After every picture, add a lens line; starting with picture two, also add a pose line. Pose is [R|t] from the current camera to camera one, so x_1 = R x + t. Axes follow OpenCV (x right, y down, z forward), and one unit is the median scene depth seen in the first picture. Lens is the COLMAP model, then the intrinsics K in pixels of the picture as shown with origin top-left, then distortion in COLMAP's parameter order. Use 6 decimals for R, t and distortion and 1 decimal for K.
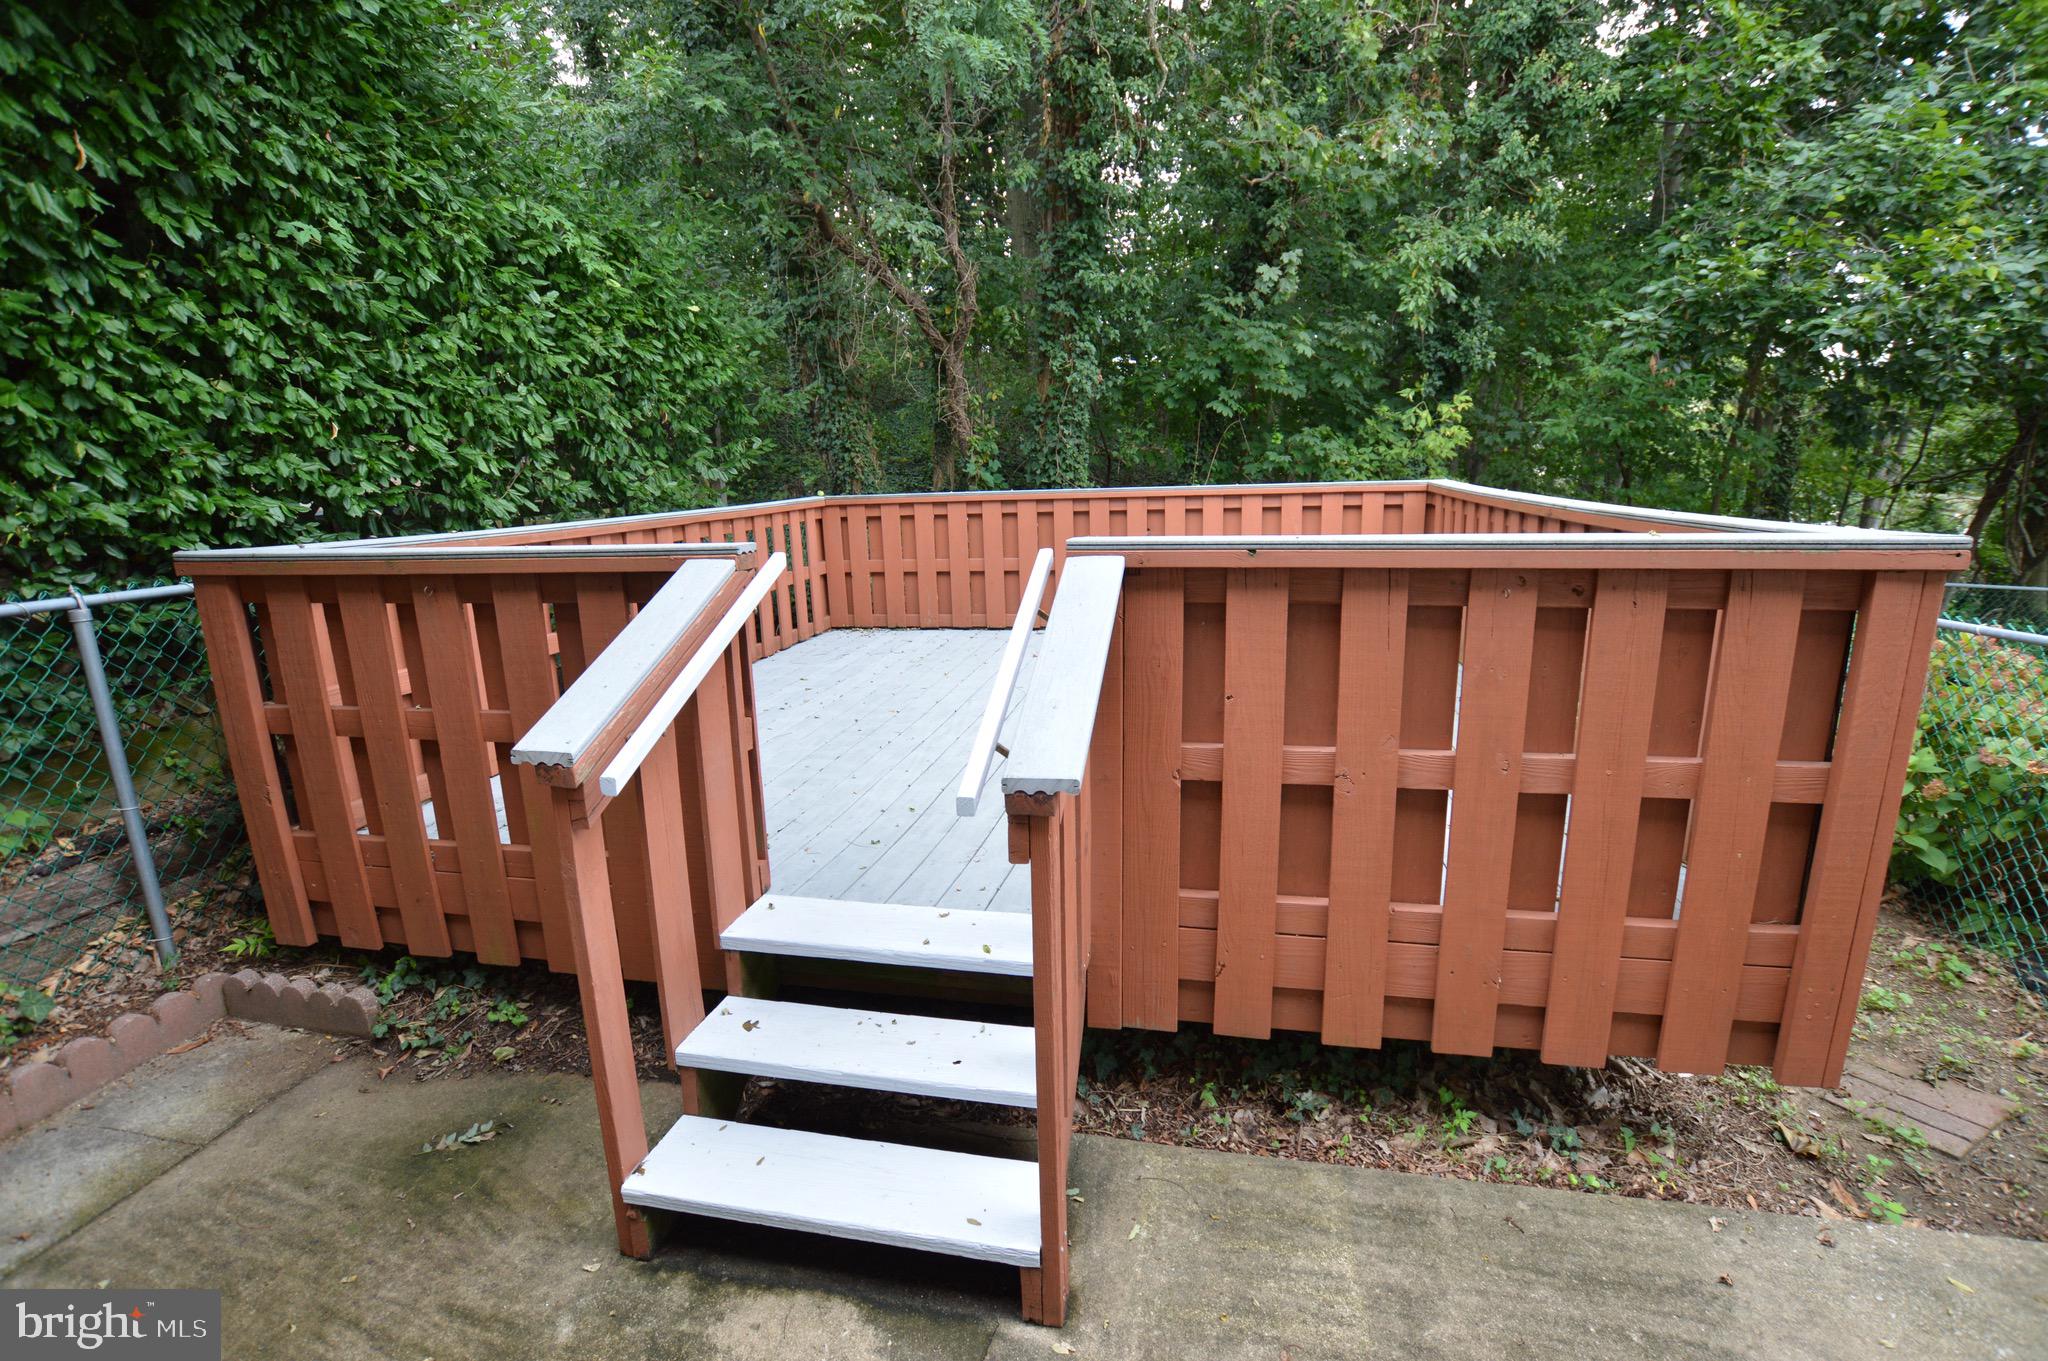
lens RADIAL K [[914.1, 0, 1065.5], [0, 914.1, 699.3], [0, 0, 1]] dist [-0.027849, 0.003066]
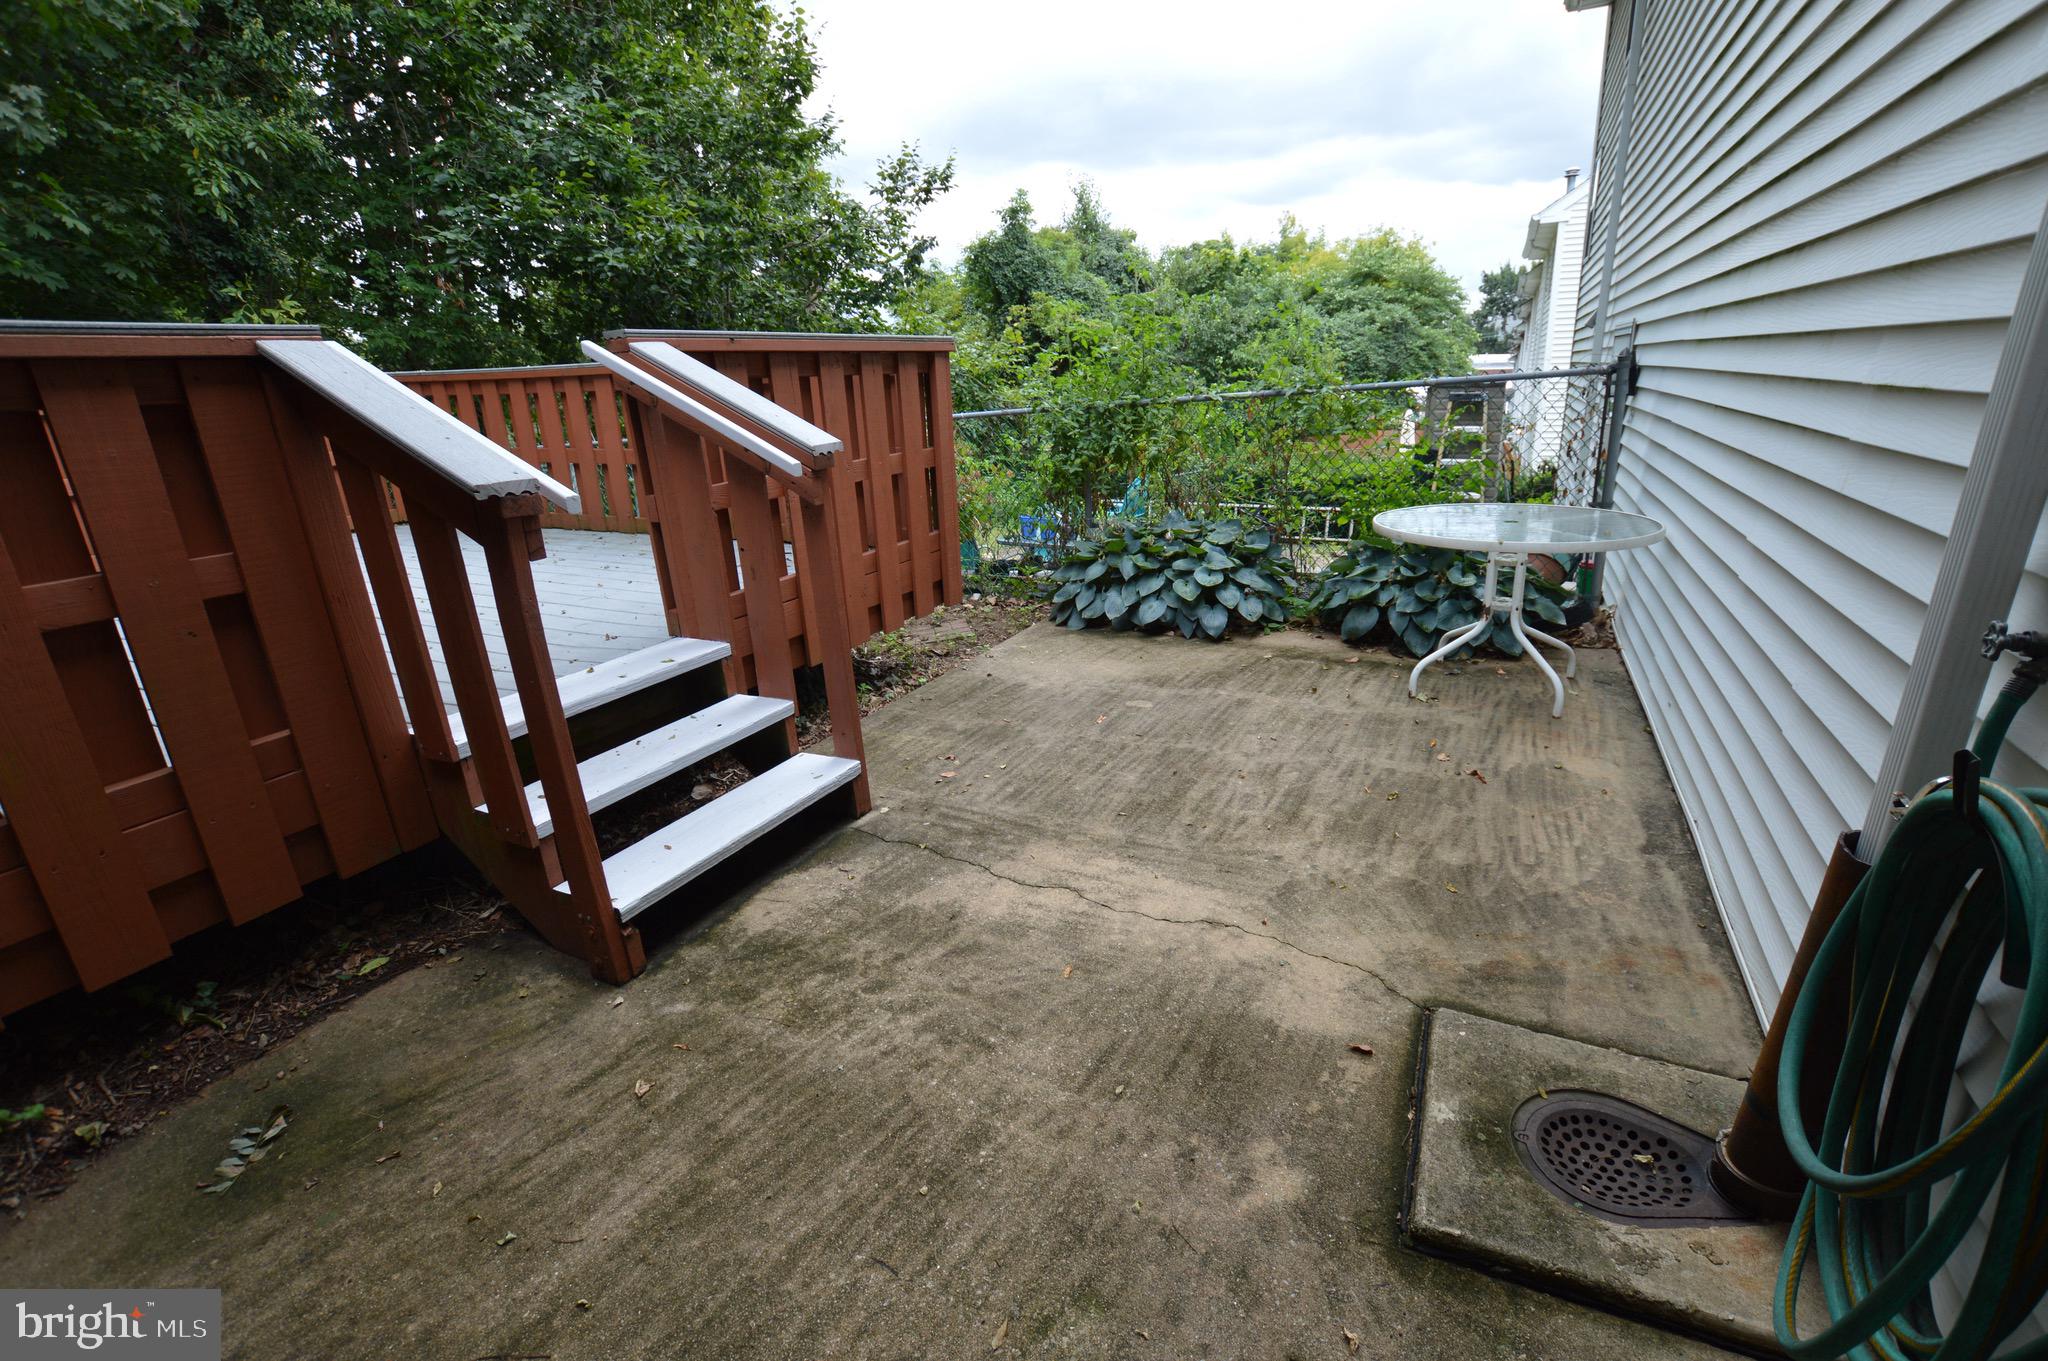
lens RADIAL K [[914.1, 0, 1019.6], [0, 914.1, 665.4], [0, 0, 1]] dist [-0.027849, 0.003066]
pose [[0.280620, -0.278147, 0.918633, -1.128230], [0.261987, 0.942943, 0.205477, 0.146231], [-0.923372, 0.183009, 0.337480, 0.118580]]
